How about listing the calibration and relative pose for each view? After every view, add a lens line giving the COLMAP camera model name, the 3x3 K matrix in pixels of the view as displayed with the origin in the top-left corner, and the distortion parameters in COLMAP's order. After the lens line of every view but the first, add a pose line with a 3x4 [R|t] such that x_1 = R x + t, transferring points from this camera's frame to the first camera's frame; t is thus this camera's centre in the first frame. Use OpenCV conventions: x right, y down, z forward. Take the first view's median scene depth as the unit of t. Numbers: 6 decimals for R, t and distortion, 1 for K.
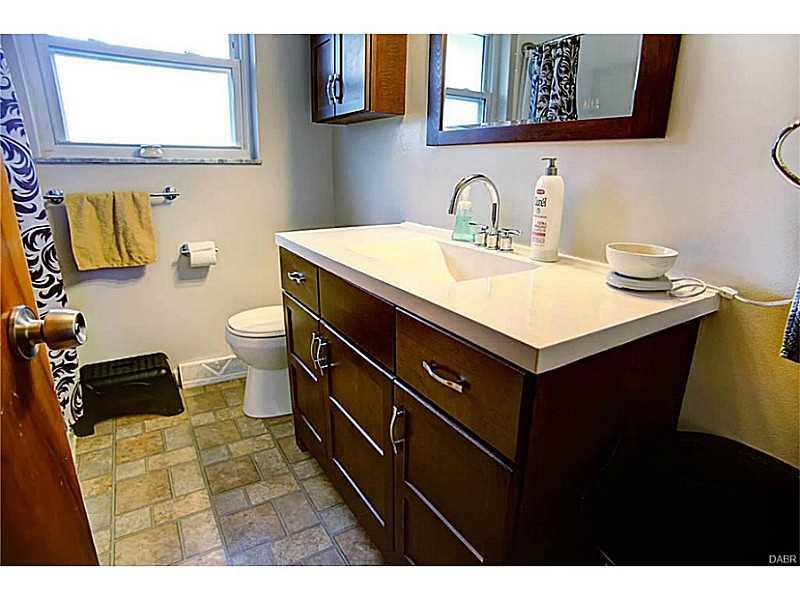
lens RADIAL K [[445.5, 0, 408.8], [0, 445.5, 301.4], [0, 0, 1]] dist [-0.108138, 0.057126]
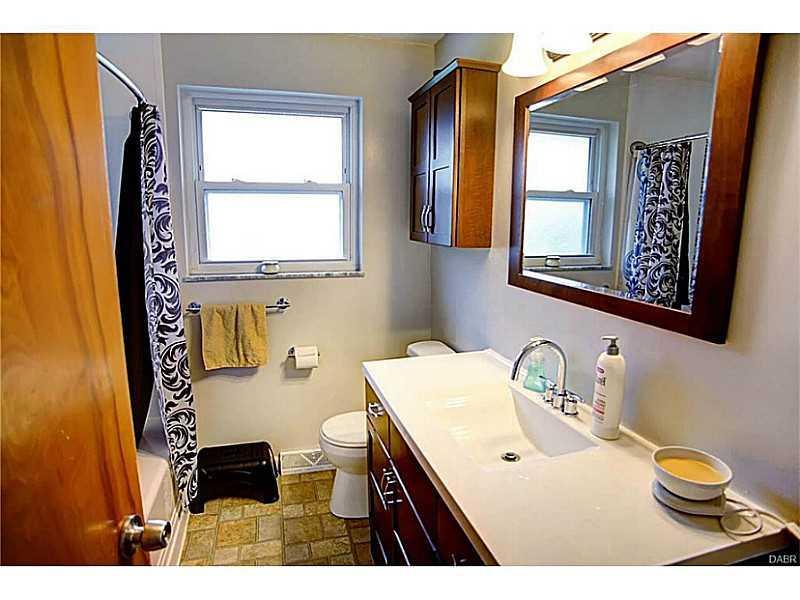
lens RADIAL K [[456.6, 0, 411.7], [0, 456.6, 299.8], [0, 0, 1]] dist [-0.114404, 0.063731]
pose [[0.964461, 0.036349, -0.261715, 0.090493], [-0.065565, 0.992437, -0.103781, -0.169388], [0.255963, 0.117251, 0.959549, -0.062292]]
